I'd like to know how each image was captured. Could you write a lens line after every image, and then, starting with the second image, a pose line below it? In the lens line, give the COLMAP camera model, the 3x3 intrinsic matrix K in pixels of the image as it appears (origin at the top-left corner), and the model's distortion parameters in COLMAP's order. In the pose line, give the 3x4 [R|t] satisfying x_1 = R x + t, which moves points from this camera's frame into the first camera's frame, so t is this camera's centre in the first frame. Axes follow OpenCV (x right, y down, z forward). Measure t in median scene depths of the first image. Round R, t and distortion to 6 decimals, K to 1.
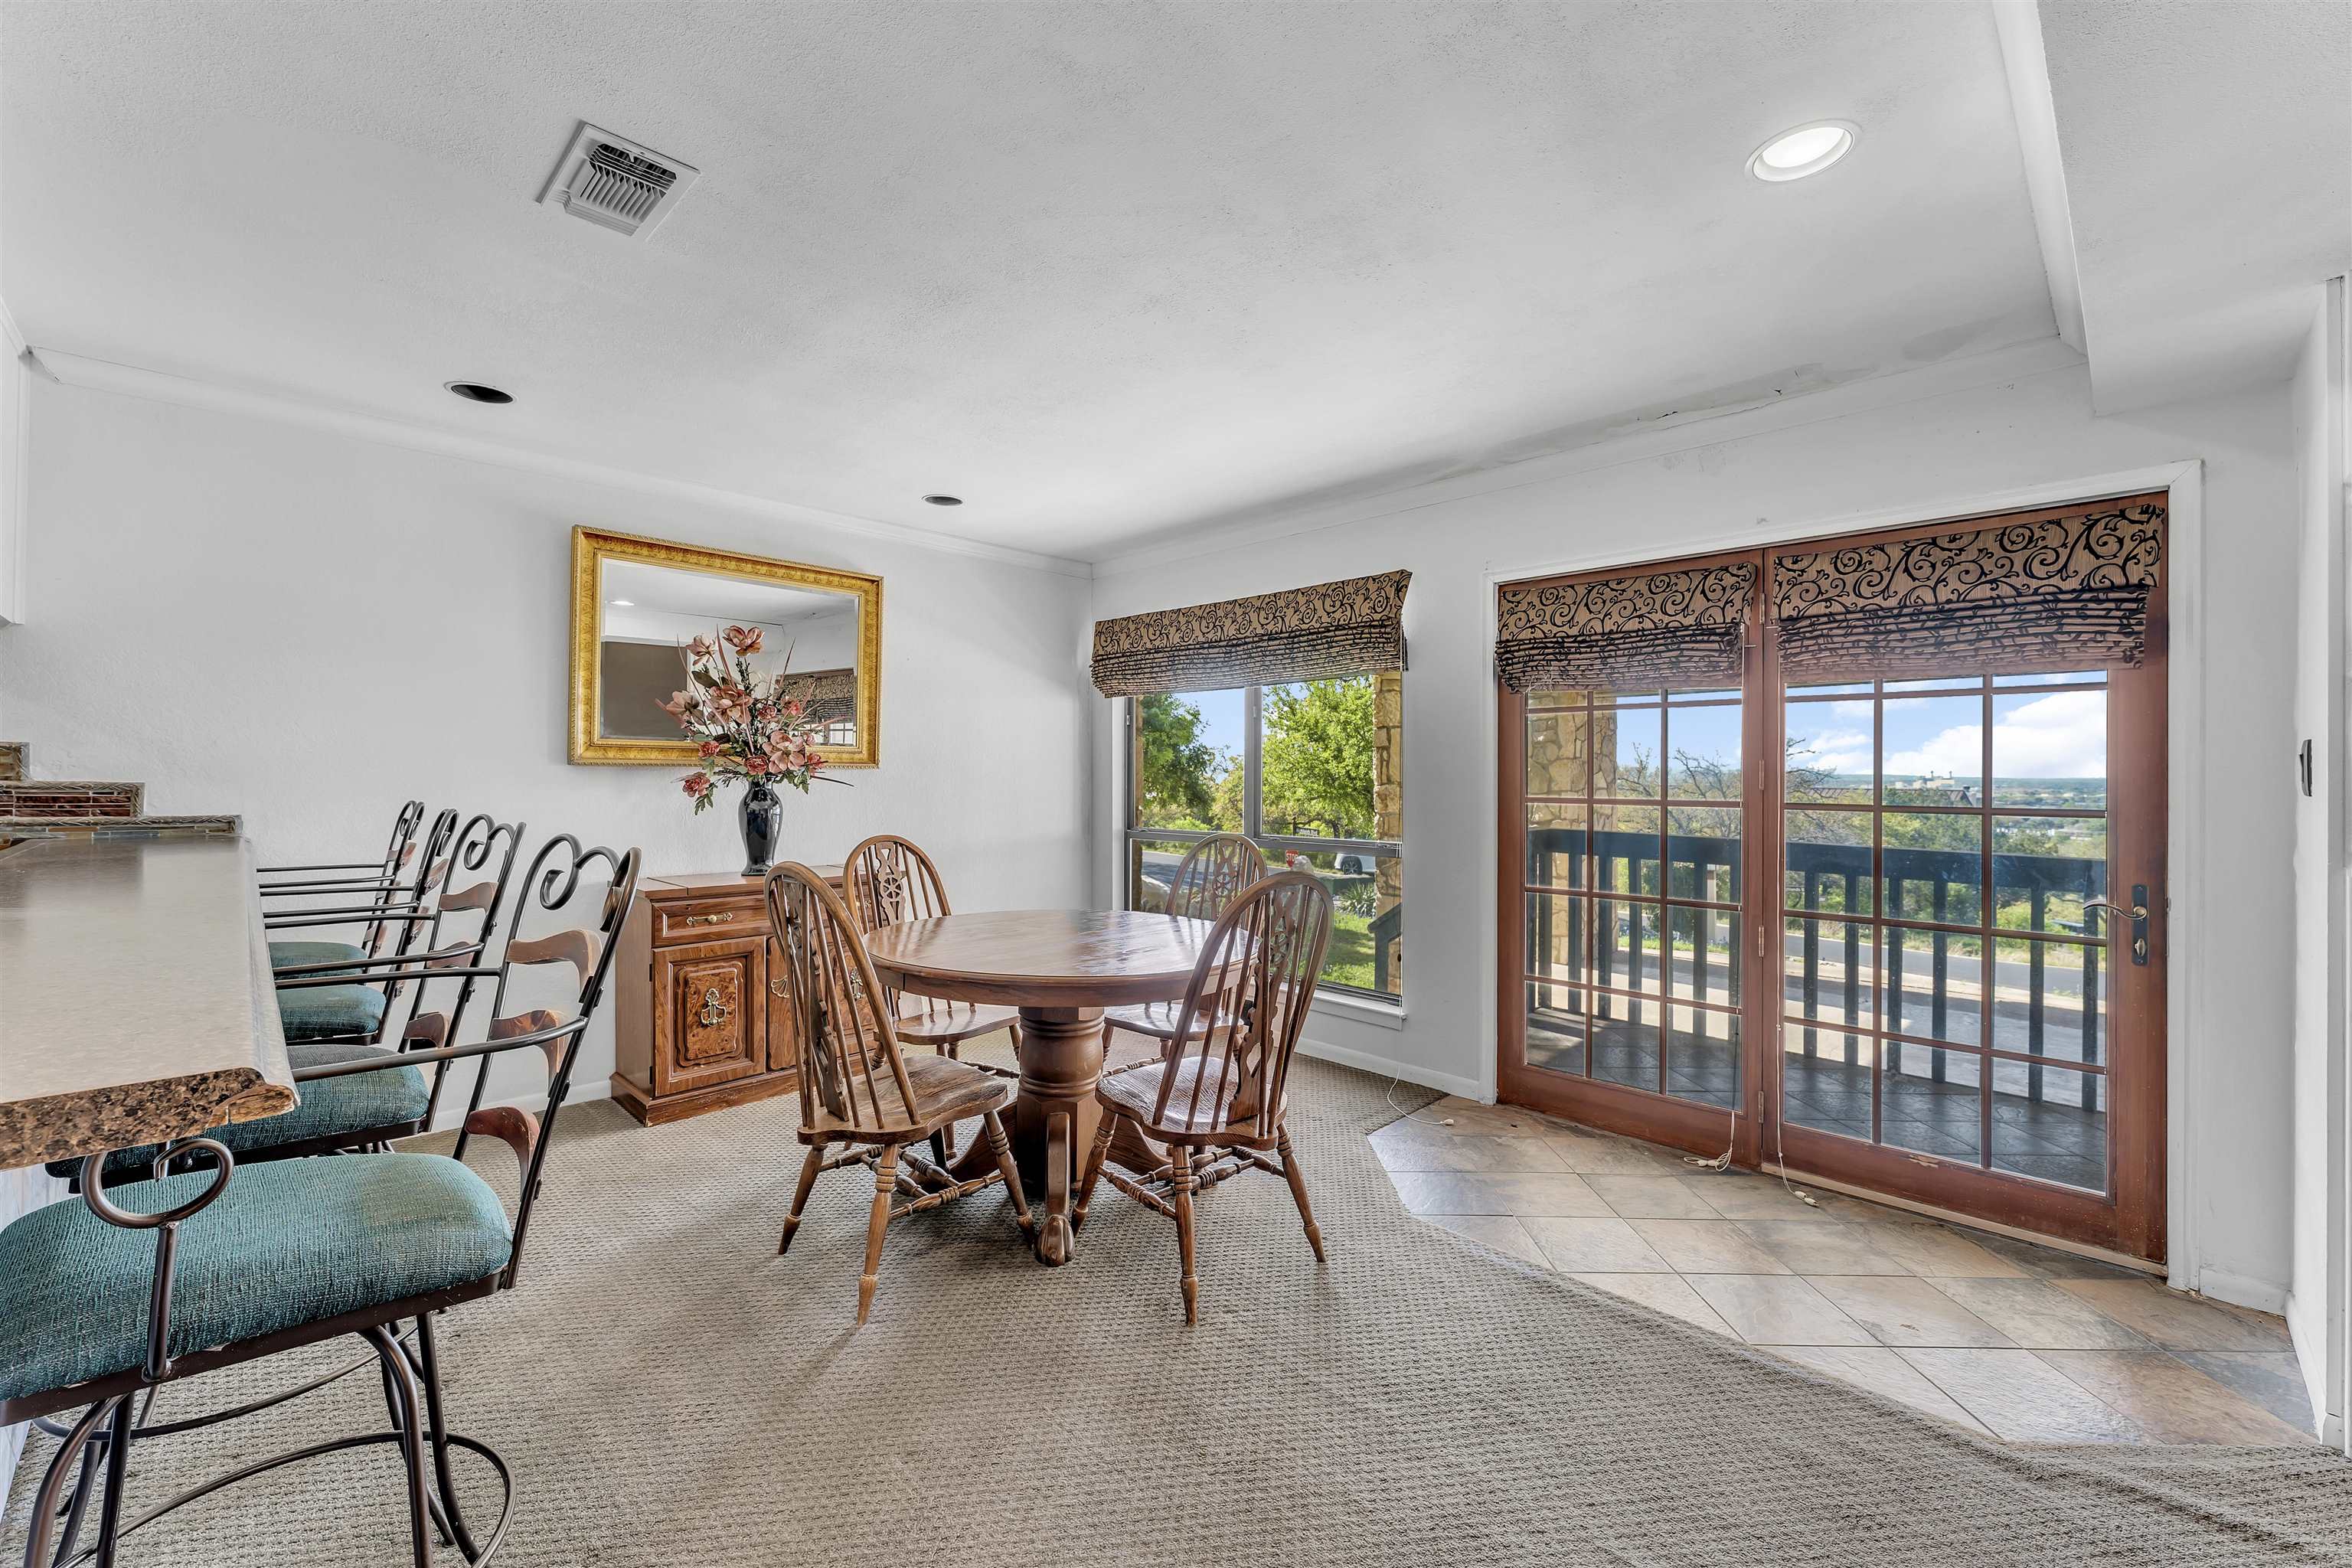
lens RADIAL K [[936.9, 0, 1171.5], [0, 936.9, 771.3], [0, 0, 1]] dist [-0.000552, -0.000108]
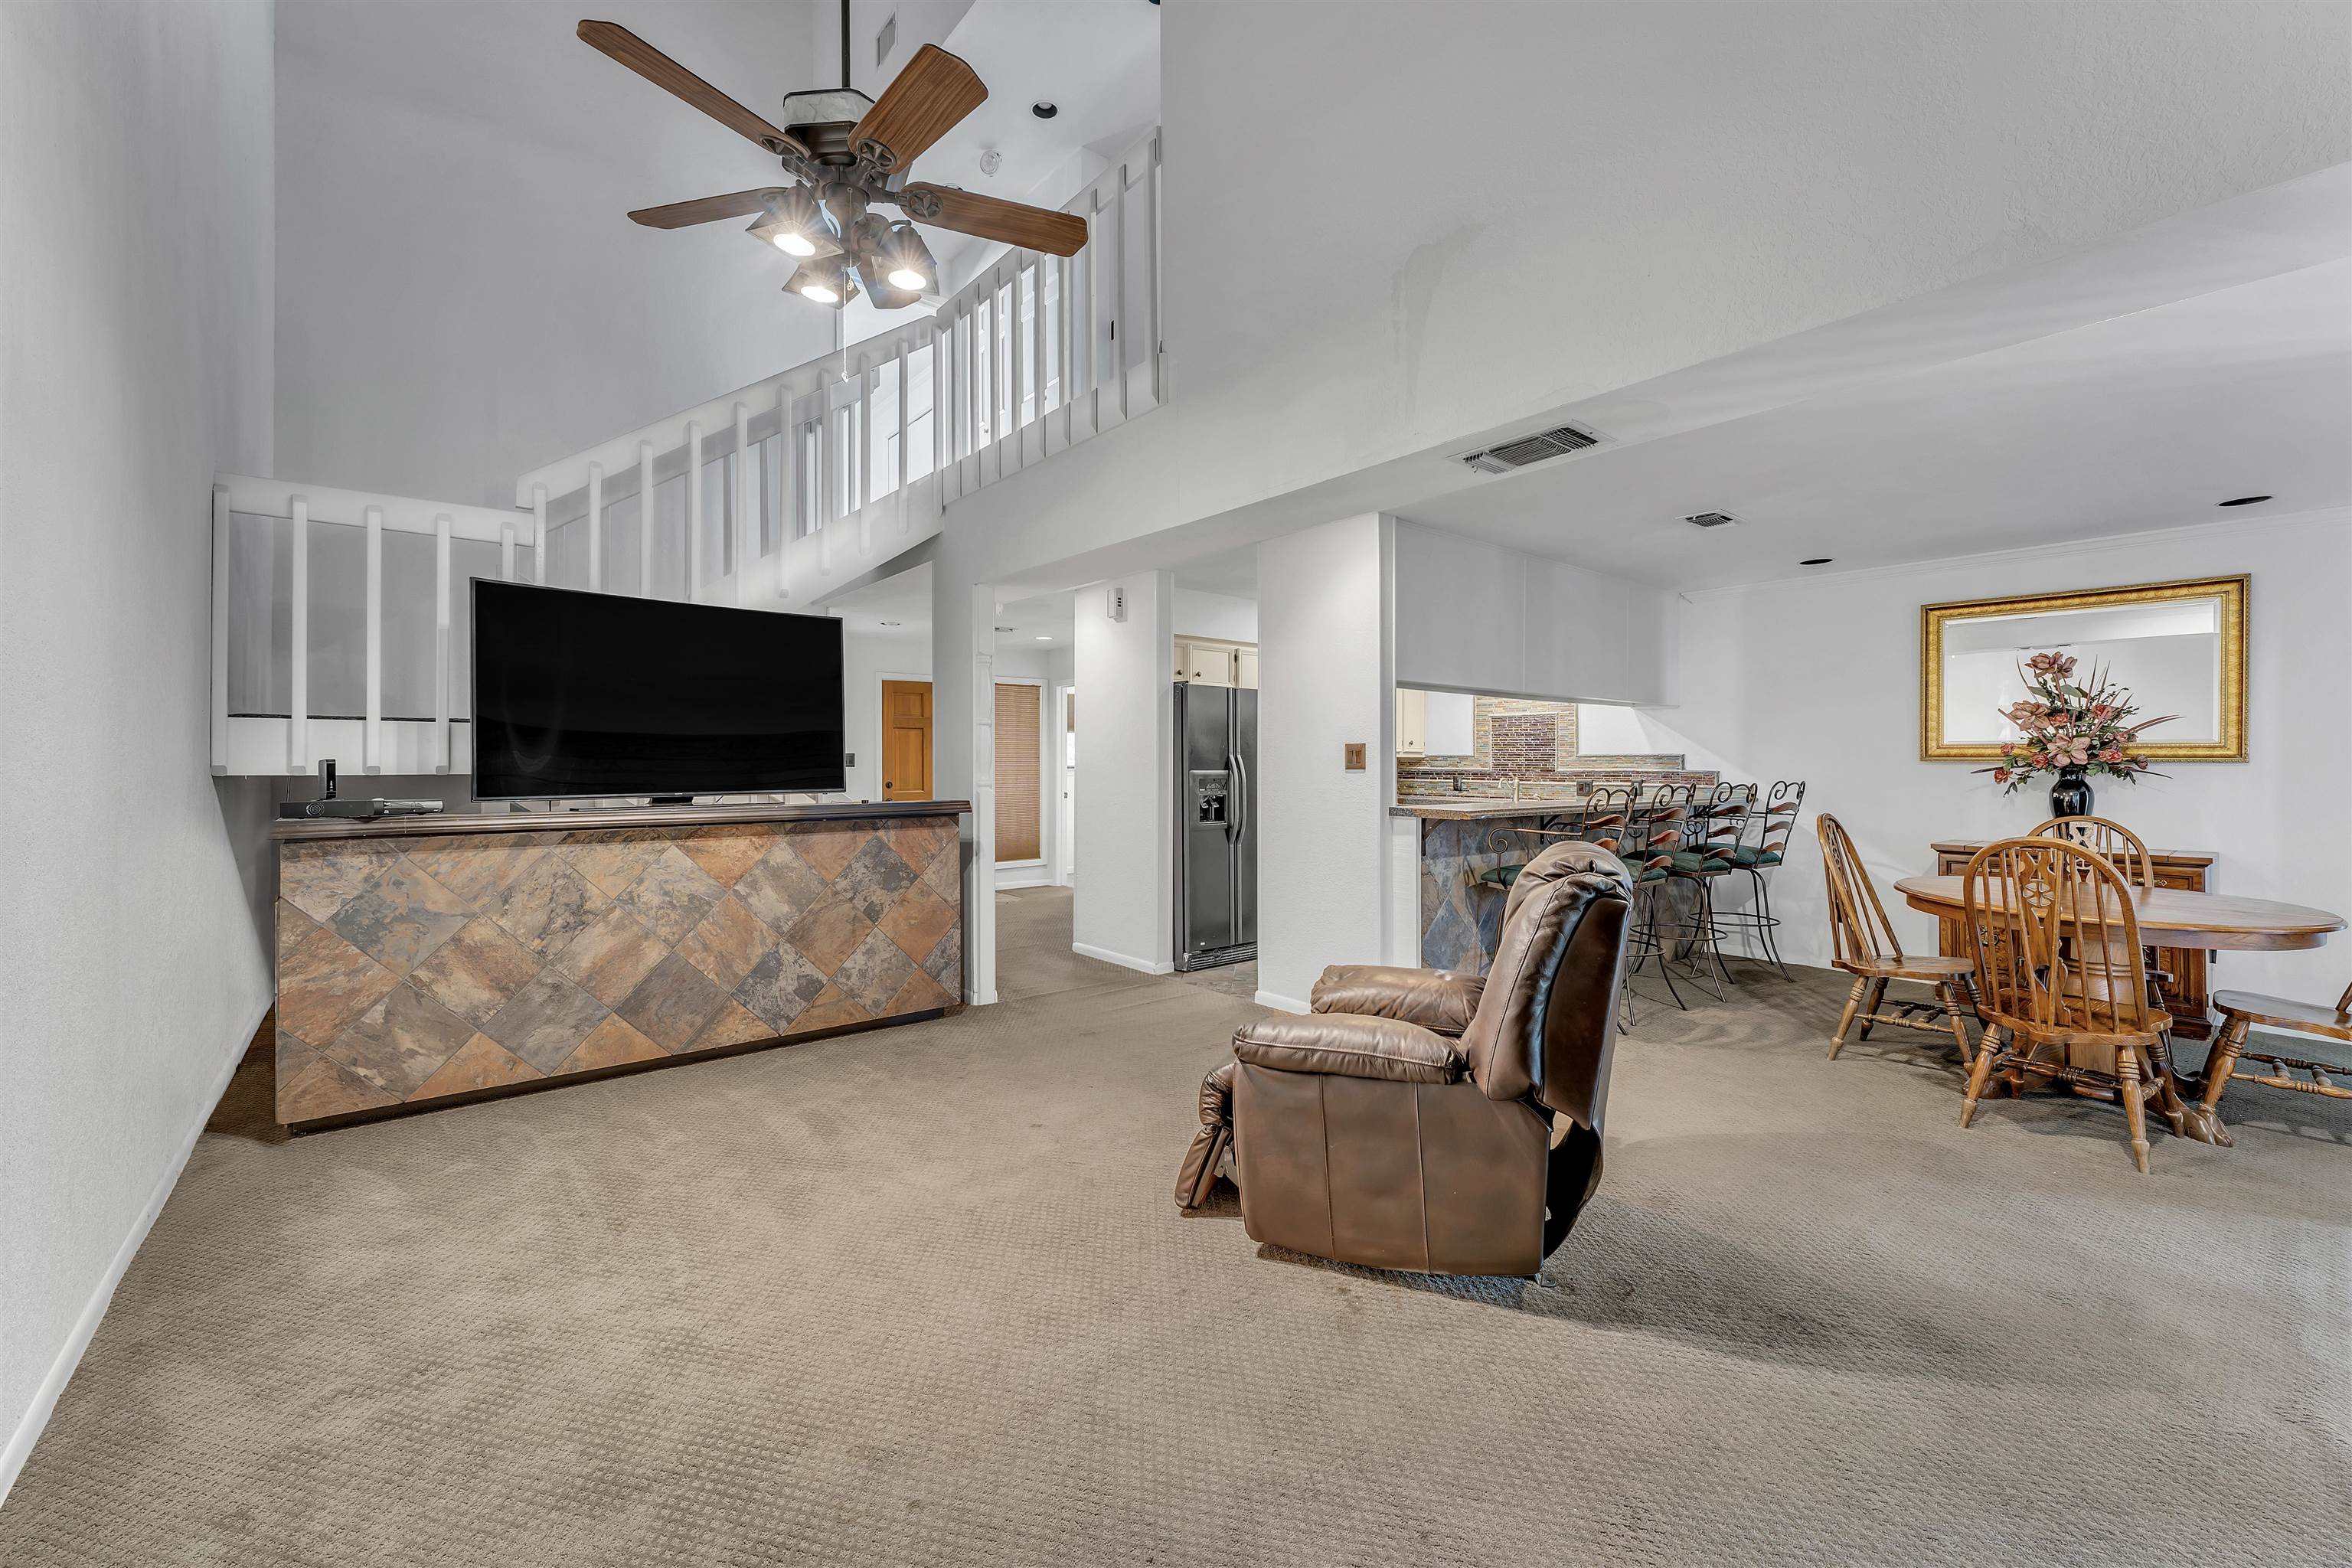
lens RADIAL K [[936.9, 0, 1171.5], [0, 936.9, 771.3], [0, 0, 1]] dist [-0.000552, -0.000108]
pose [[-0.067386, 0.001058, -0.997726, 0.855545], [-0.003070, 0.999994, 0.001267, 0.010590], [0.997722, 0.003149, -0.067382, -0.107402]]
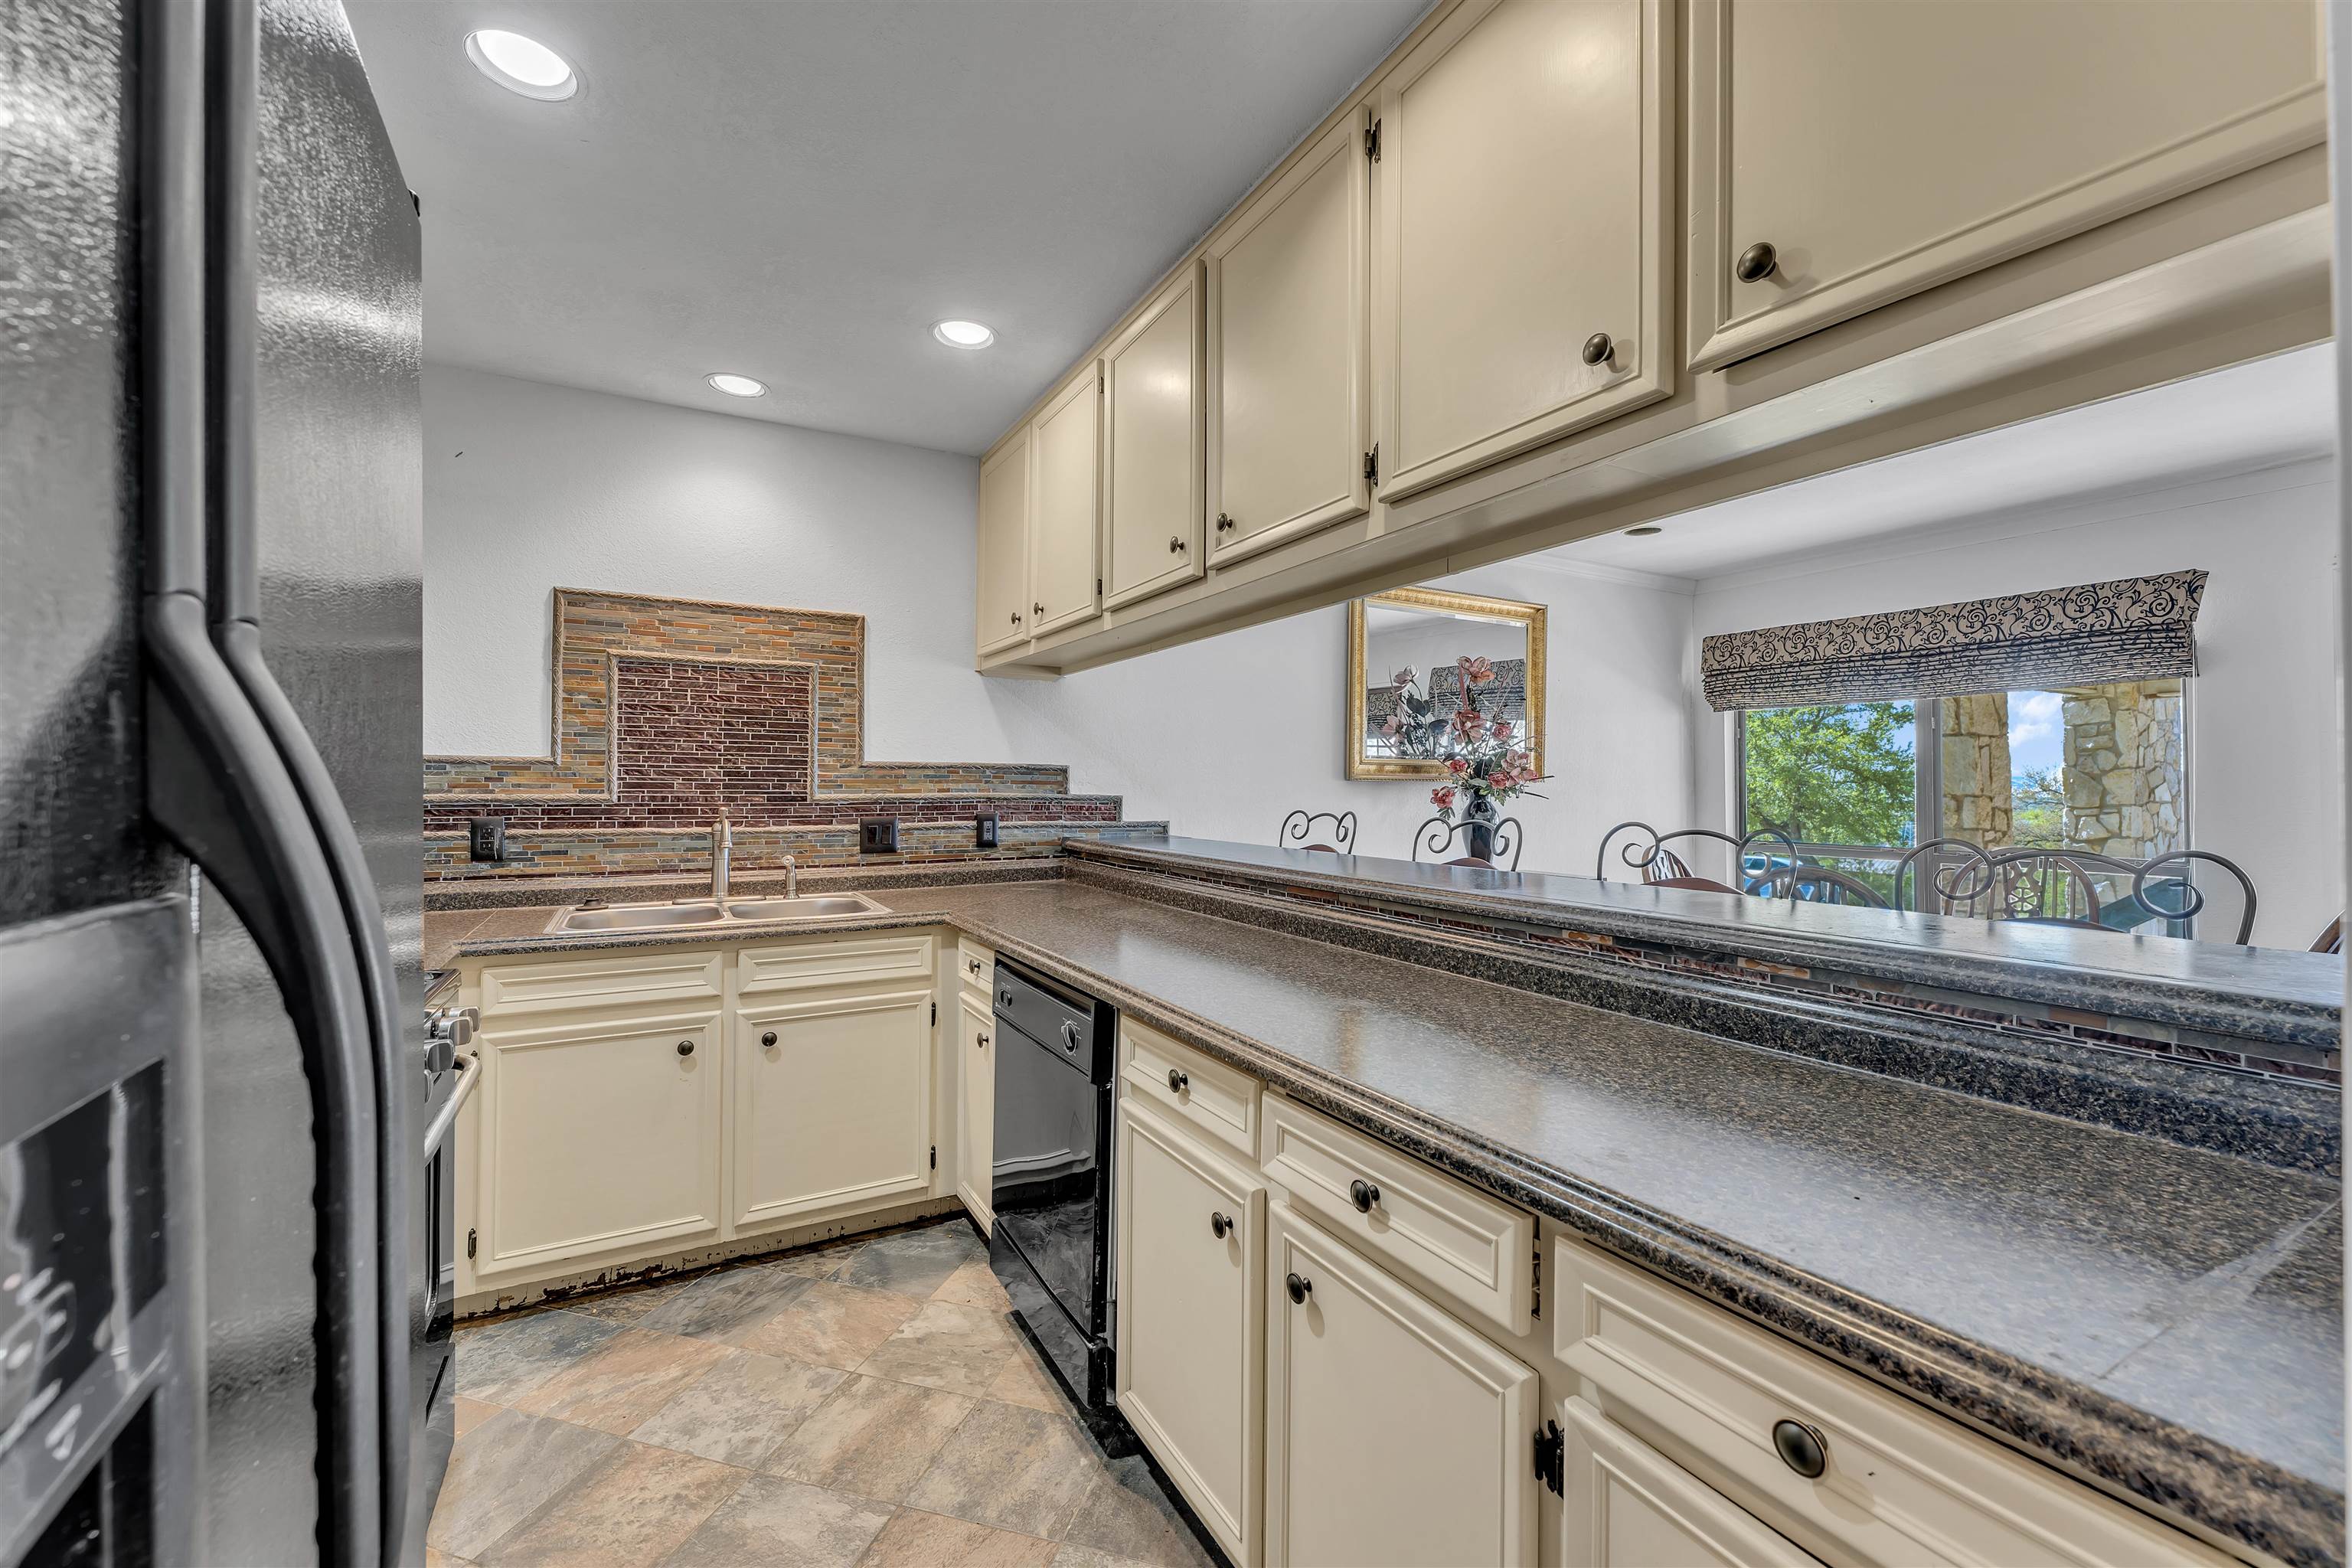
lens RADIAL K [[936.9, 0, 1171.5], [0, 936.9, 771.3], [0, 0, 1]] dist [-0.000552, -0.000108]
pose [[0.967768, -0.007348, -0.251737, -0.499914], [0.003678, 0.999880, -0.015048, -0.000814], [0.251817, 0.013637, 0.967679, -0.167478]]
